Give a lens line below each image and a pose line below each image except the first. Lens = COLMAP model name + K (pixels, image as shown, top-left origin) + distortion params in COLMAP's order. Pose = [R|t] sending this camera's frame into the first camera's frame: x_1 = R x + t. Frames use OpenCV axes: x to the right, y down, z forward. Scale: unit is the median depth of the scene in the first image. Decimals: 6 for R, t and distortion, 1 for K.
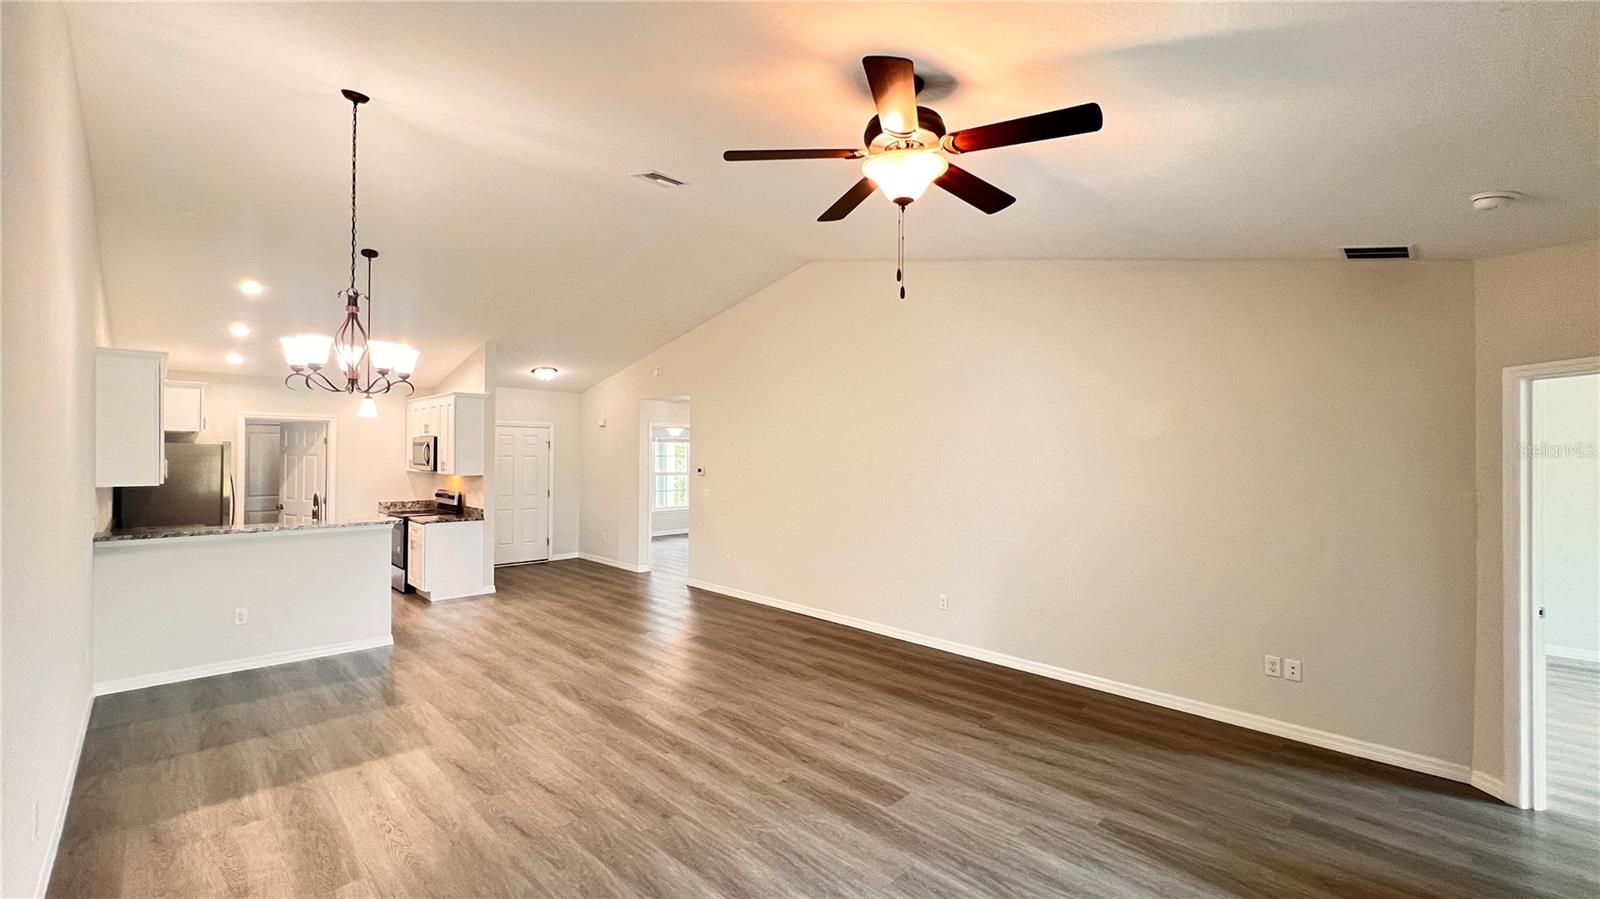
lens RADIAL K [[638.0, 0, 799.4], [0, 638.0, 452.6], [0, 0, 1]] dist [0.005269, 0.000251]
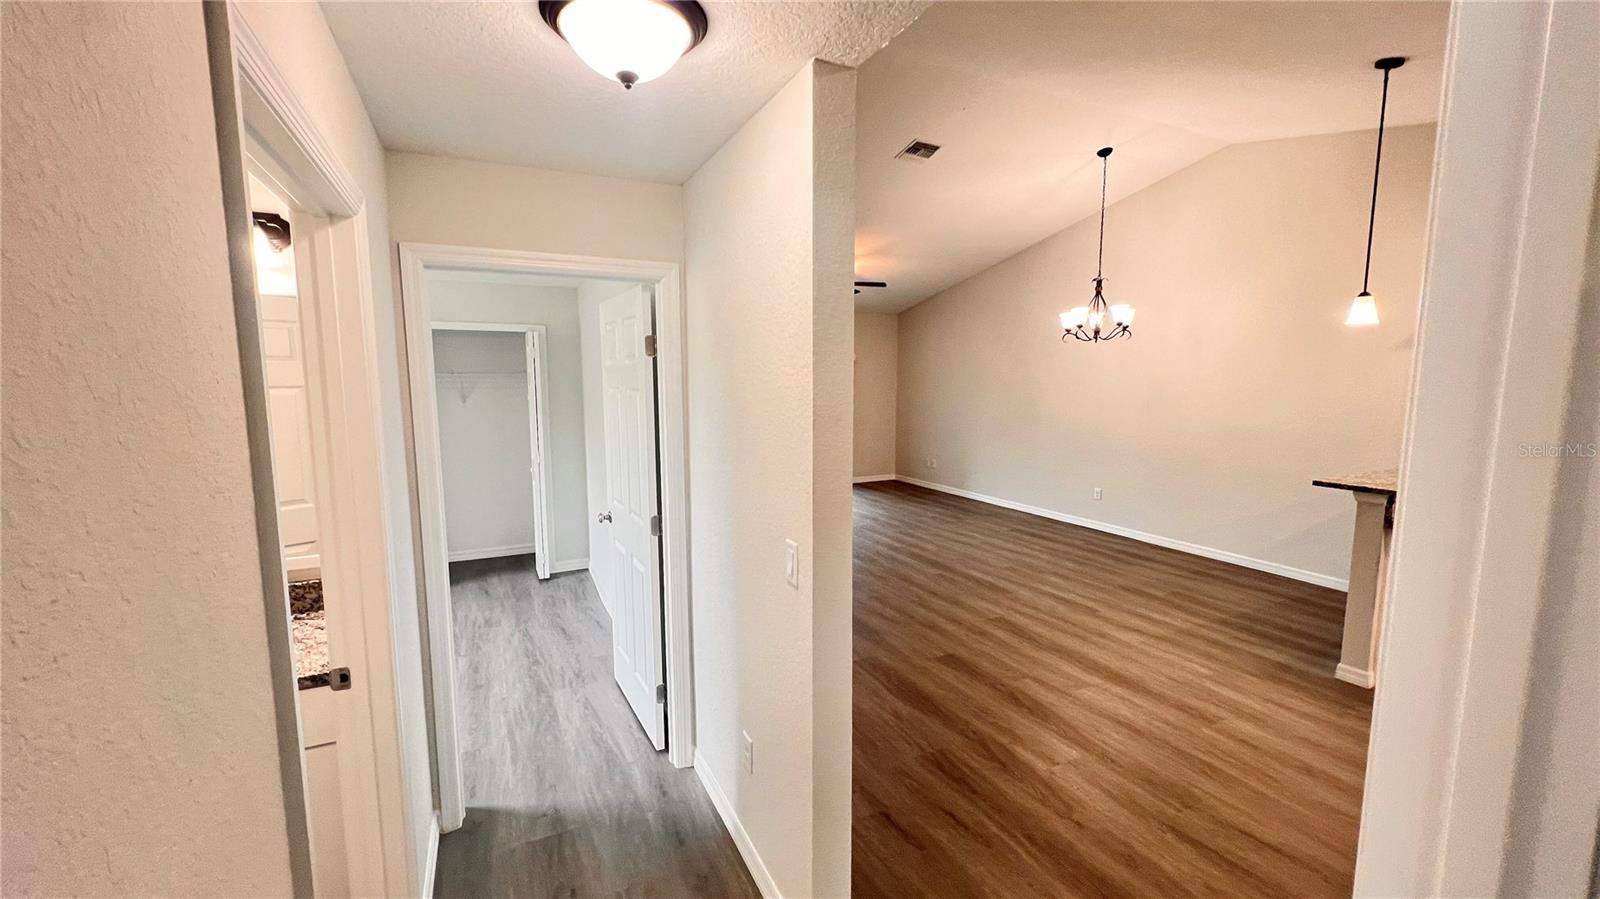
lens RADIAL K [[638.0, 0, 805.2], [0, 638.0, 452.2], [0, 0, 1]] dist [0.005269, 0.000251]
pose [[-0.947774, -0.045986, 0.315609, -0.401481], [-0.009514, 0.993187, 0.116140, 0.005798], [-0.318800, 0.107072, -0.941755, 2.177132]]
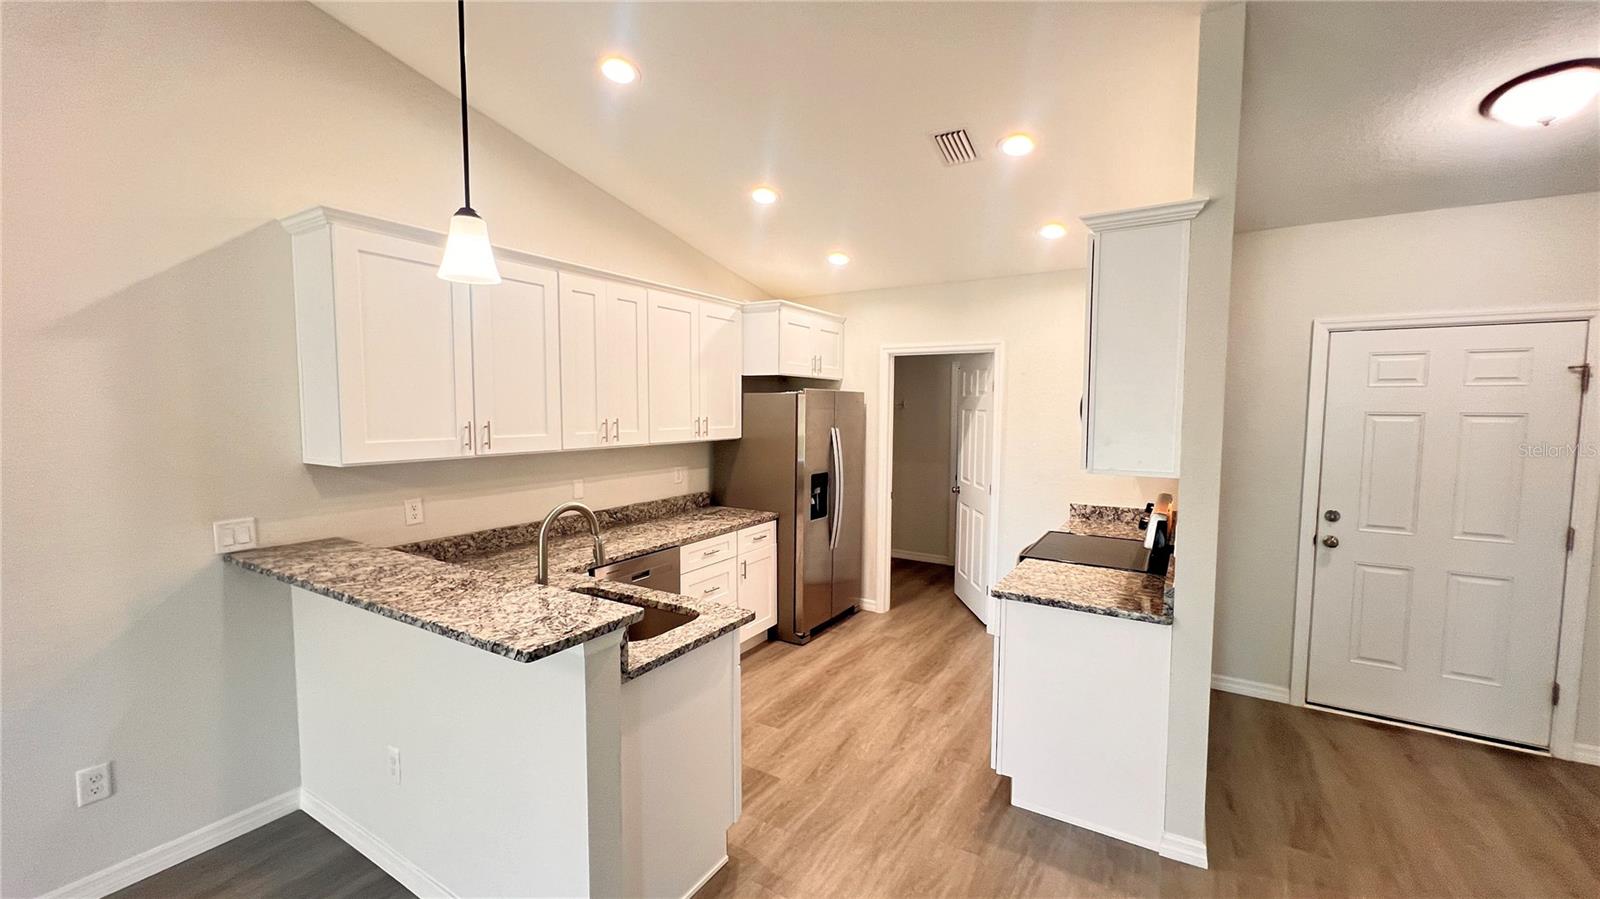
lens RADIAL K [[638.0, 0, 797.3], [0, 638.0, 446.6], [0, 0, 1]] dist [0.005269, 0.000251]
pose [[0.230332, 0.053253, -0.971654, -0.412015], [0.003598, 0.998448, 0.055574, 0.005921], [0.973105, -0.016297, 0.229783, 1.285097]]
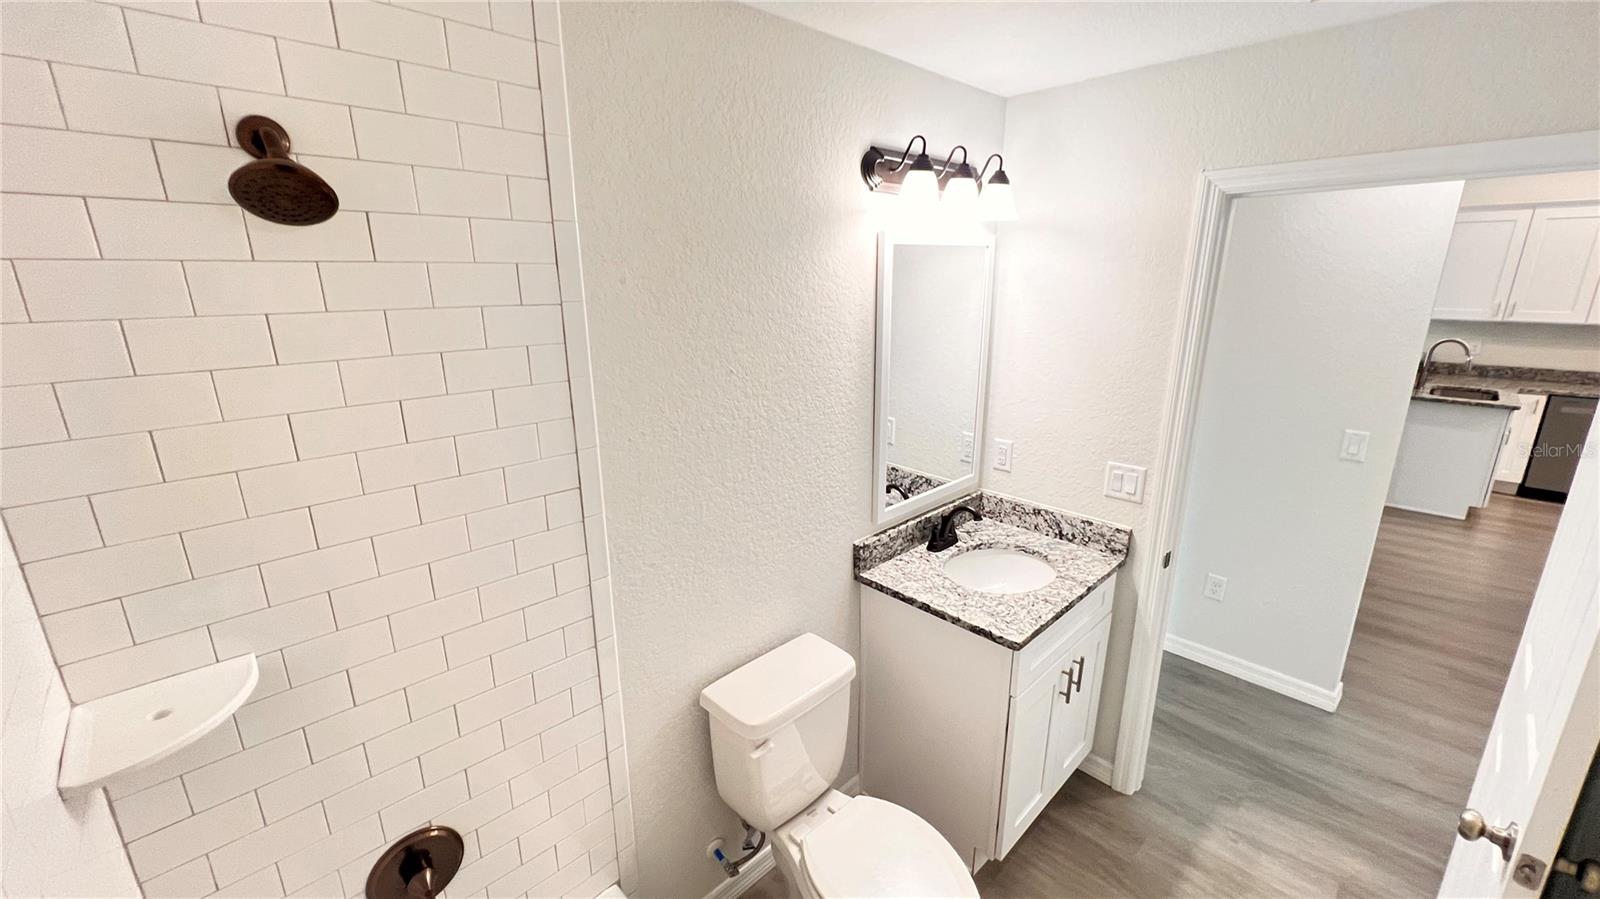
lens RADIAL K [[638.0, 0, 801.6], [0, 638.0, 445.6], [0, 0, 1]] dist [0.005269, 0.000251]
pose [[-0.999899, -0.011284, 0.008593, 0.213561], [-0.008663, 0.965593, 0.259914, -0.027091], [-0.011230, 0.259814, -0.965593, 2.375434]]
